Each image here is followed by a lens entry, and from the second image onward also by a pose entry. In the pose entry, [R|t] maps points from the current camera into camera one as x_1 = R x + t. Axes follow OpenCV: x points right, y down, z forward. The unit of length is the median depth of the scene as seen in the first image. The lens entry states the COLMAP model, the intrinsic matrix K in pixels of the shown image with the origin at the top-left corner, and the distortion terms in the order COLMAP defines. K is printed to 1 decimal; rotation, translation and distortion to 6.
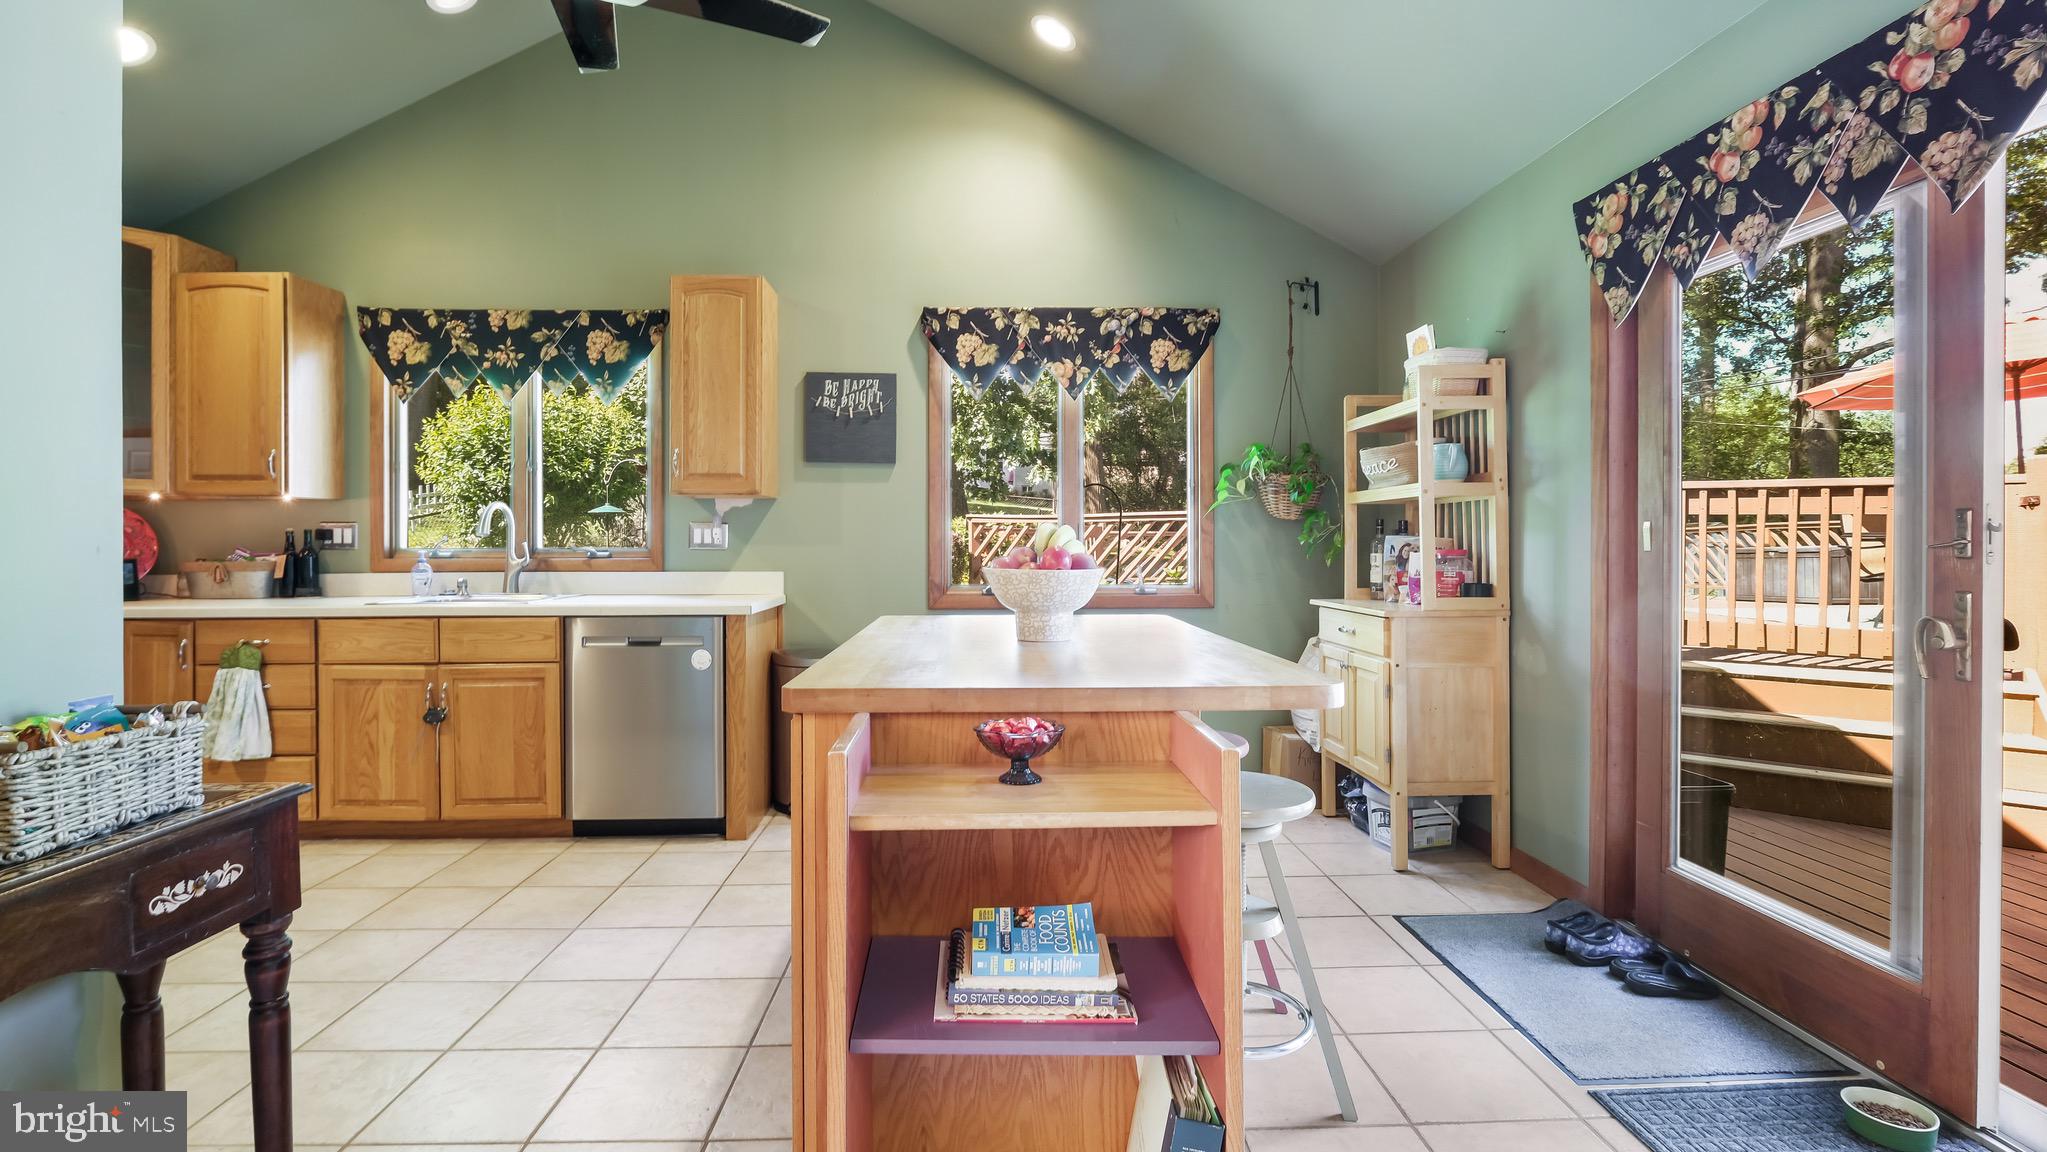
lens RADIAL K [[930.9, 0, 1019.2], [0, 930.9, 547.6], [0, 0, 1]] dist [-0.021068, -0.000103]
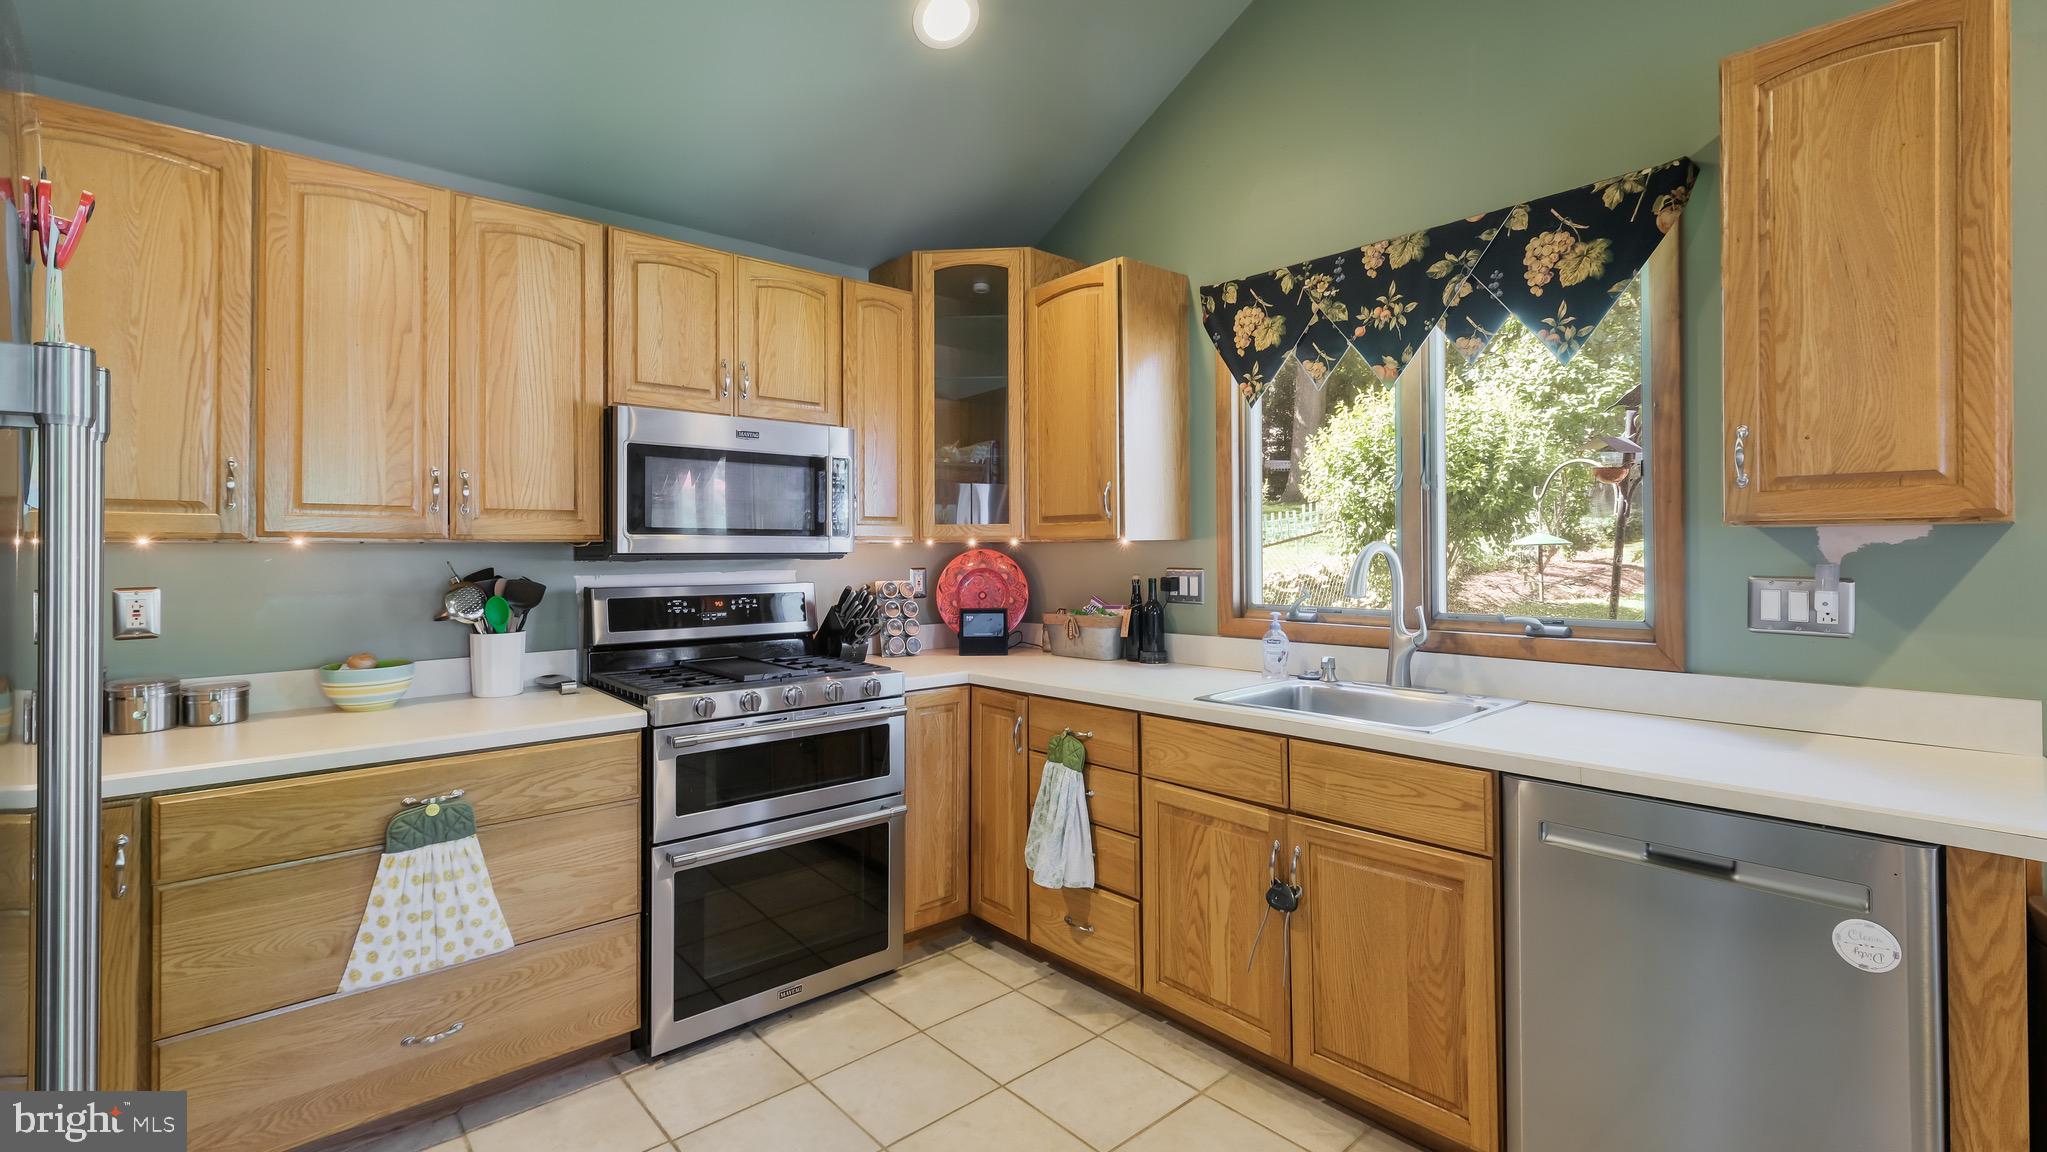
lens RADIAL K [[908.7, 0, 1019.2], [0, 908.7, 545.0], [0, 0, 1]] dist [0.013494, -0.000272]
pose [[0.629023, -0.008637, -0.777339, -0.229233], [0.002139, 0.999954, -0.009380, -0.041528], [0.777384, 0.004237, 0.629012, 0.409223]]
